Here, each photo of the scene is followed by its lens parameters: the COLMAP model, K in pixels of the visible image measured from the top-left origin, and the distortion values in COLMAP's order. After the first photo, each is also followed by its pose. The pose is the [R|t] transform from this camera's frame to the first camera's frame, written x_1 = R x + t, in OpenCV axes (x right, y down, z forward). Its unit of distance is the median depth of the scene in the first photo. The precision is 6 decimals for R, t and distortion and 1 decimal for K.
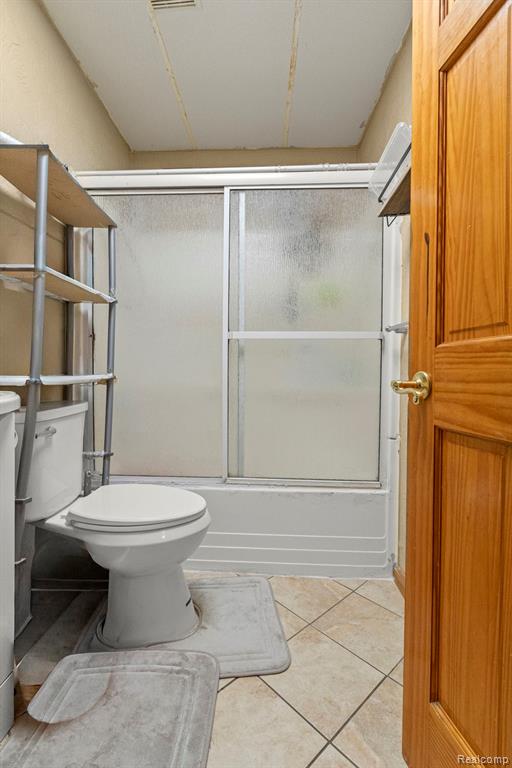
lens RADIAL K [[358.9, 0, 255.8], [0, 358.9, 376.7], [0, 0, 1]] dist [0.002391, 0.000802]
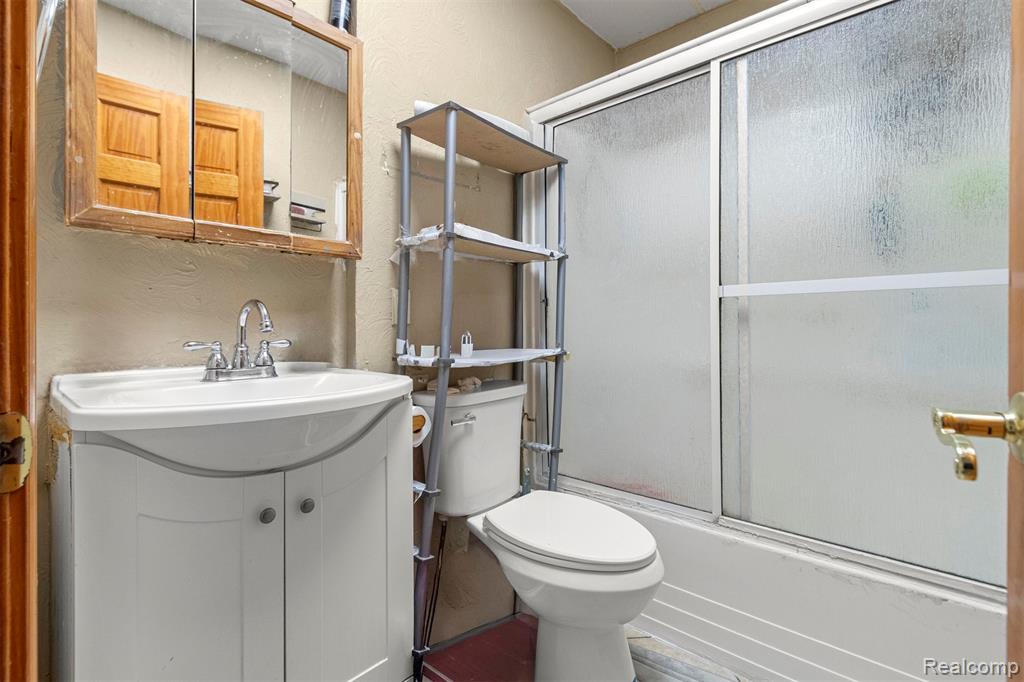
lens RADIAL K [[478.6, 0, 490.8], [0, 478.6, 333.2], [0, 0, 1]] dist [0.002391, 0.000802]
pose [[0.765193, 0.000319, -0.643801, 0.163227], [-0.006798, 0.999948, -0.007584, -0.033689], [0.643765, 0.010180, 0.765156, 0.095955]]
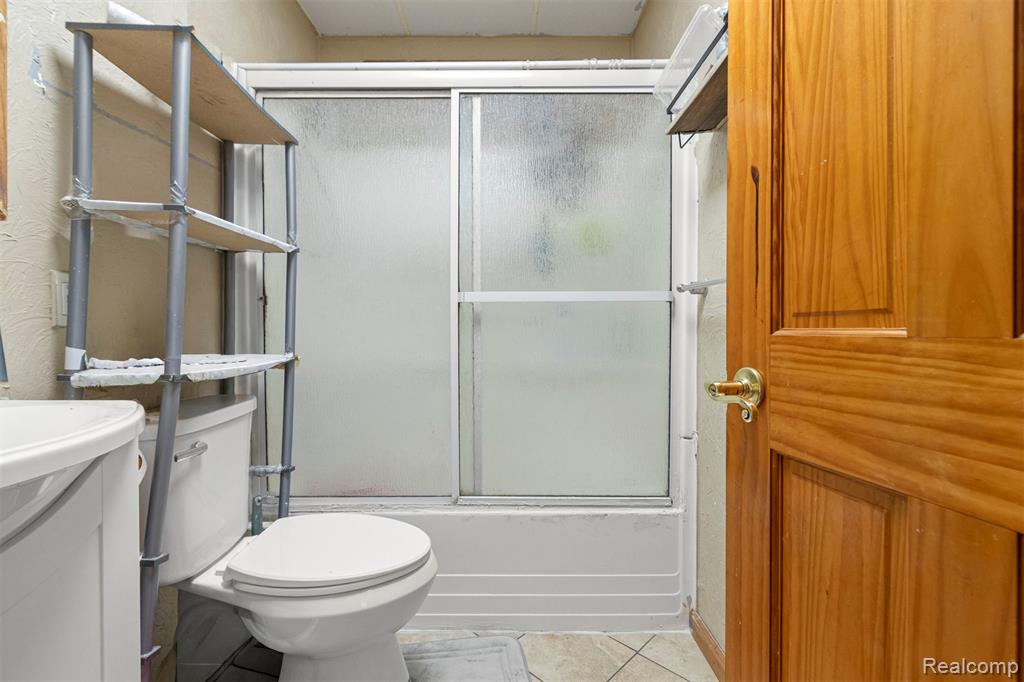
lens RADIAL K [[478.6, 0, 514.2], [0, 478.6, 335.5], [0, 0, 1]] dist [0.002391, 0.000802]
pose [[0.998809, -0.010141, 0.047735, -0.013370], [0.010349, 0.999938, -0.004124, -0.035572], [-0.047690, 0.004613, 0.998852, 0.049407]]
